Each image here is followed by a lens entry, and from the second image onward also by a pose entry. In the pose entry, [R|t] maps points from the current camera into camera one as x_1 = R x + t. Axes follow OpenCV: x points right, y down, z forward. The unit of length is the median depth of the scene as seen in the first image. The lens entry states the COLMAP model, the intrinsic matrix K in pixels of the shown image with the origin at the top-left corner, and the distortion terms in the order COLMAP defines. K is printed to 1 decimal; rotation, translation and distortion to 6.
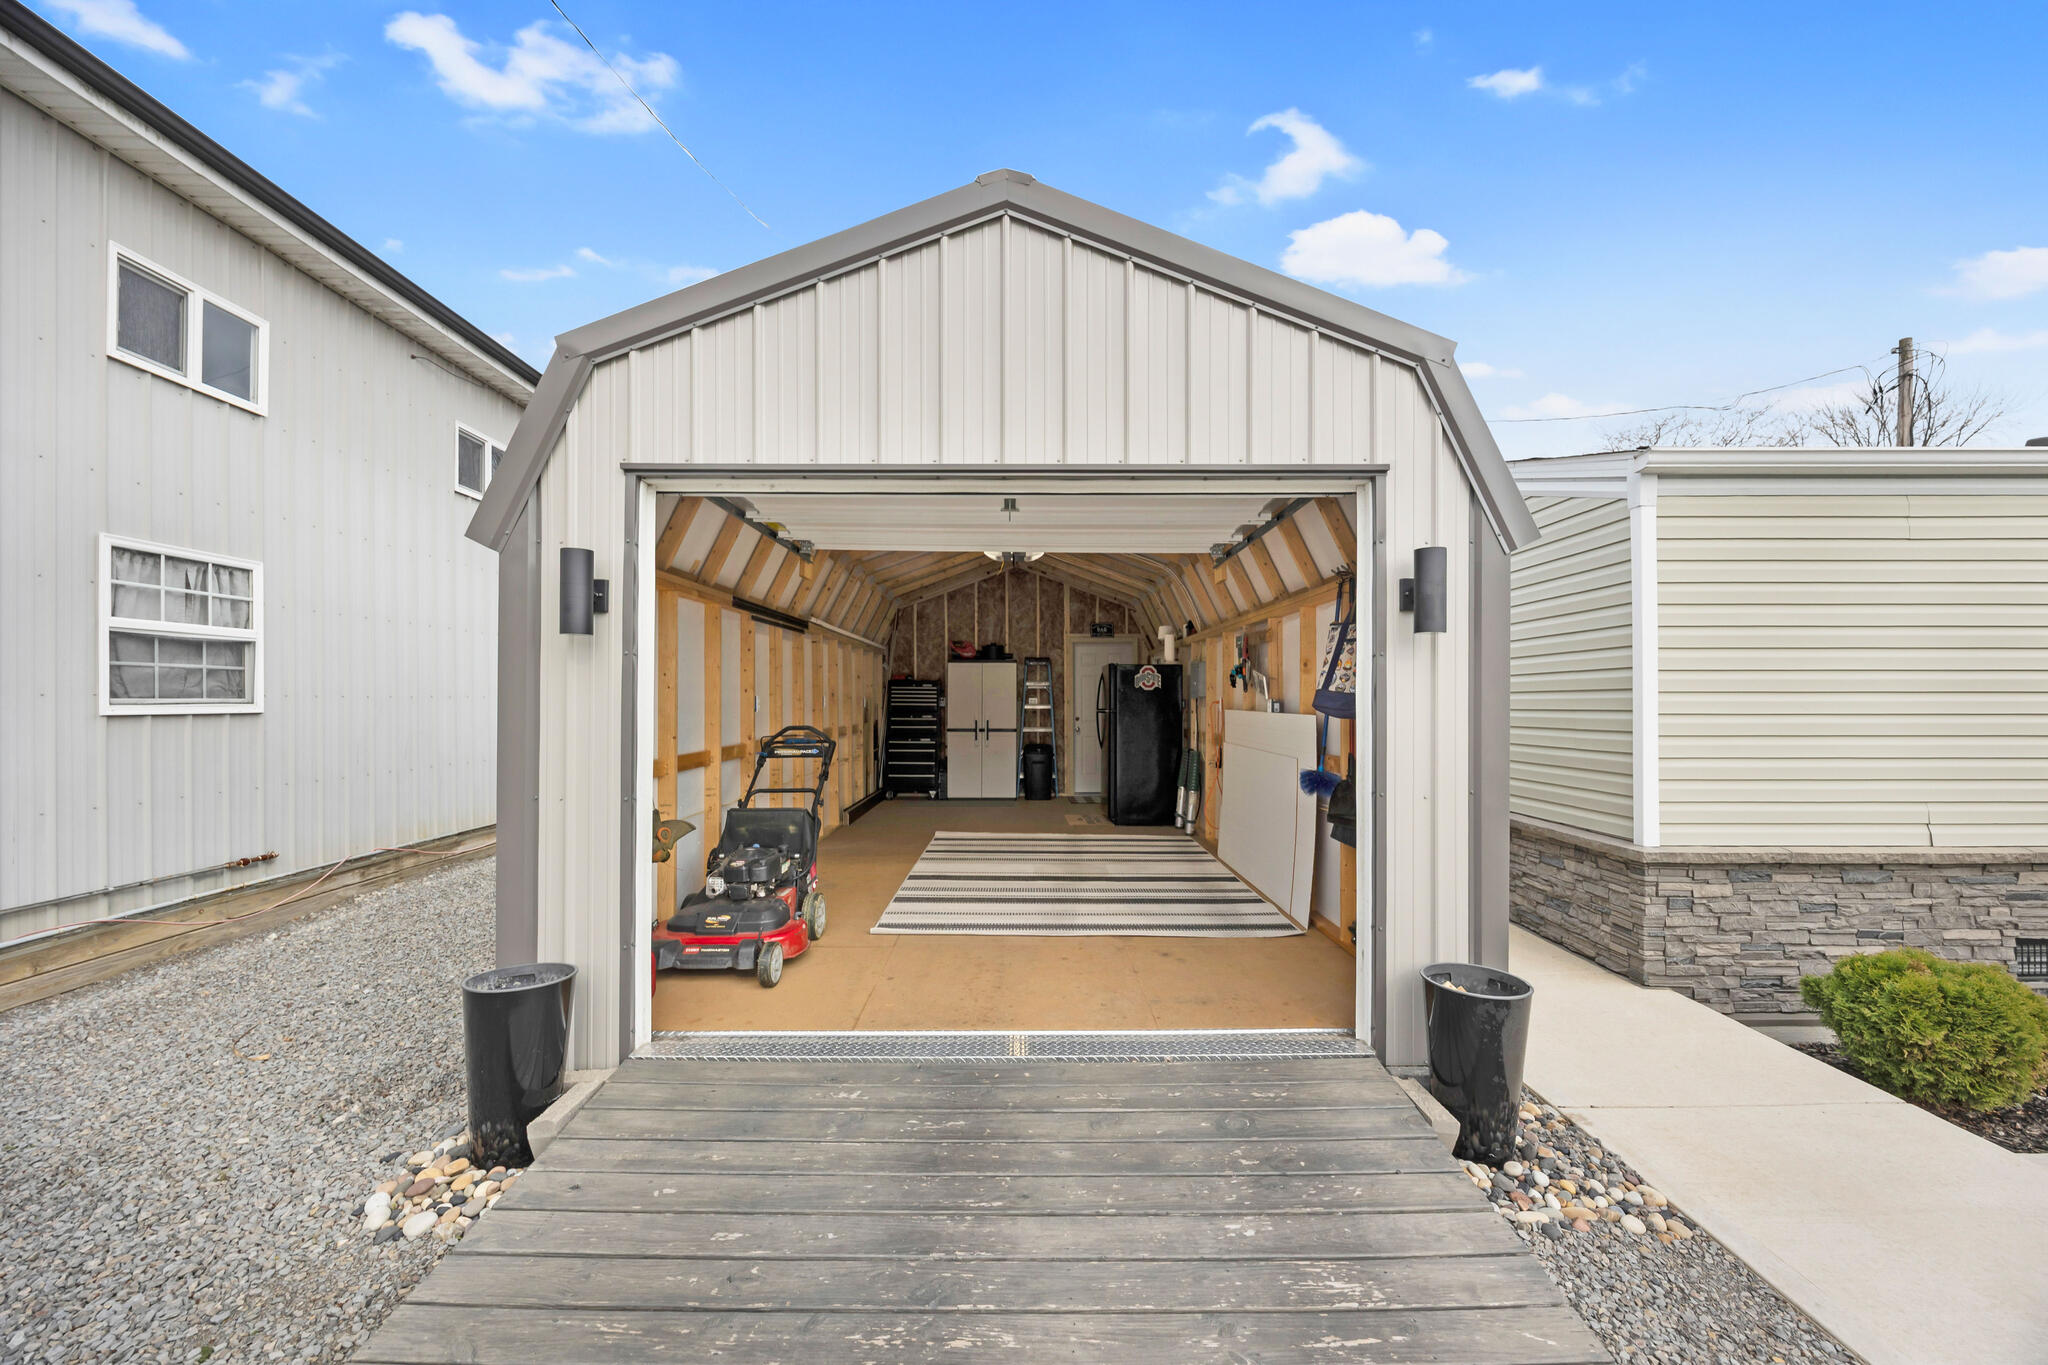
lens RADIAL K [[787.5, 0, 1013.8], [0, 787.5, 693.1], [0, 0, 1]] dist [-0.003008, -0.000505]
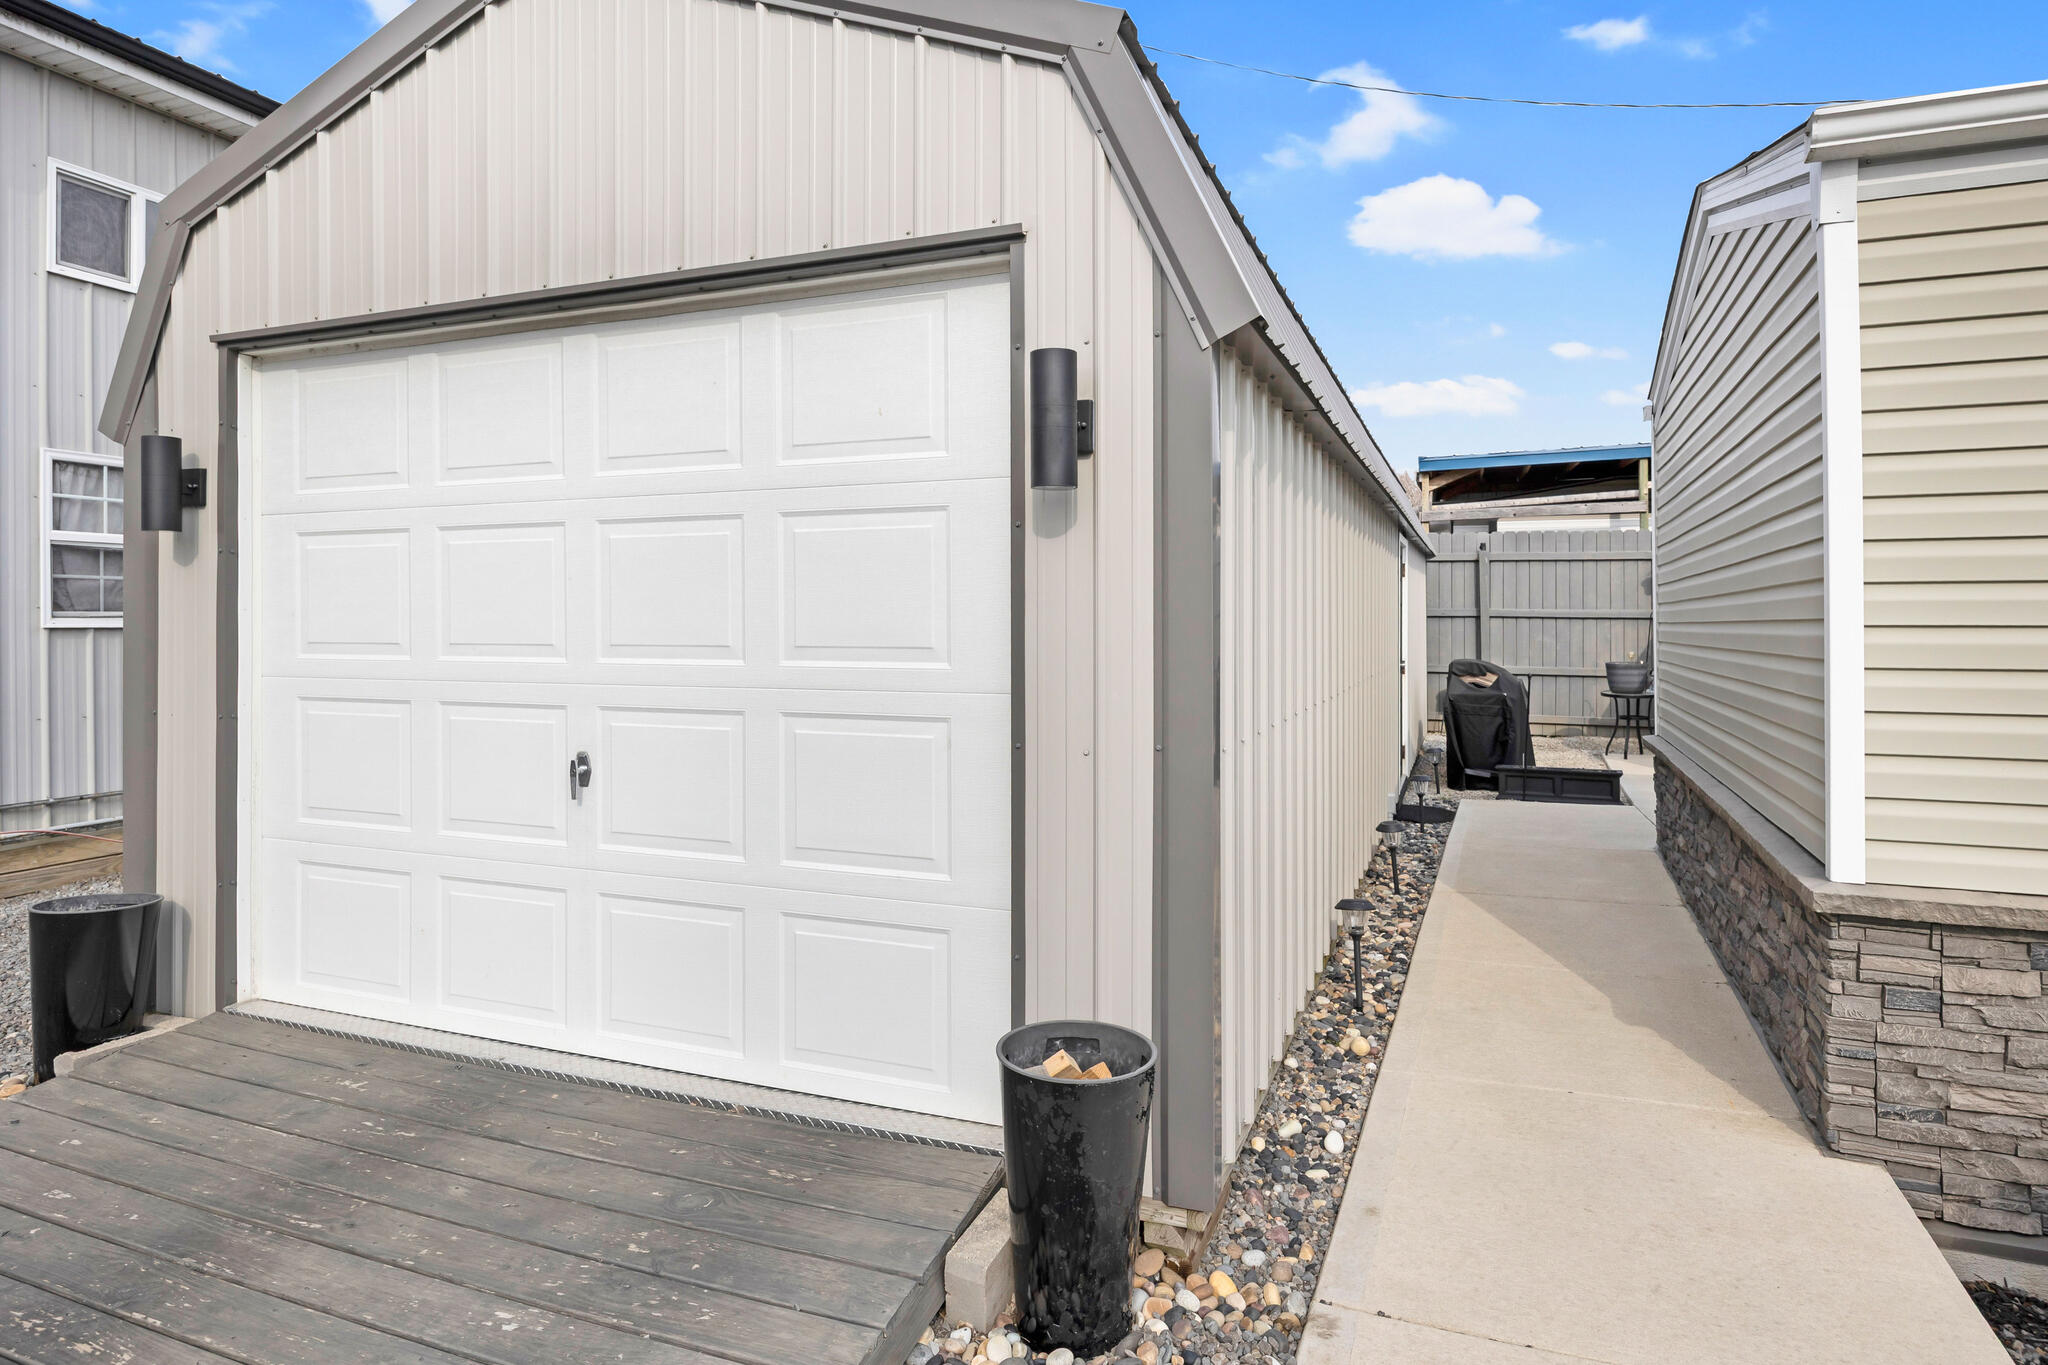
lens RADIAL K [[1152.6, 0, 1023.3], [0, 1152.6, 613.1], [0, 0, 1]] dist [-0.009056, 0.000266]
pose [[0.928990, -0.004115, -0.370083, 0.589977], [0.003858, 0.999992, -0.001435, 0.017236], [0.370085, -0.000095, 0.928998, 0.101449]]
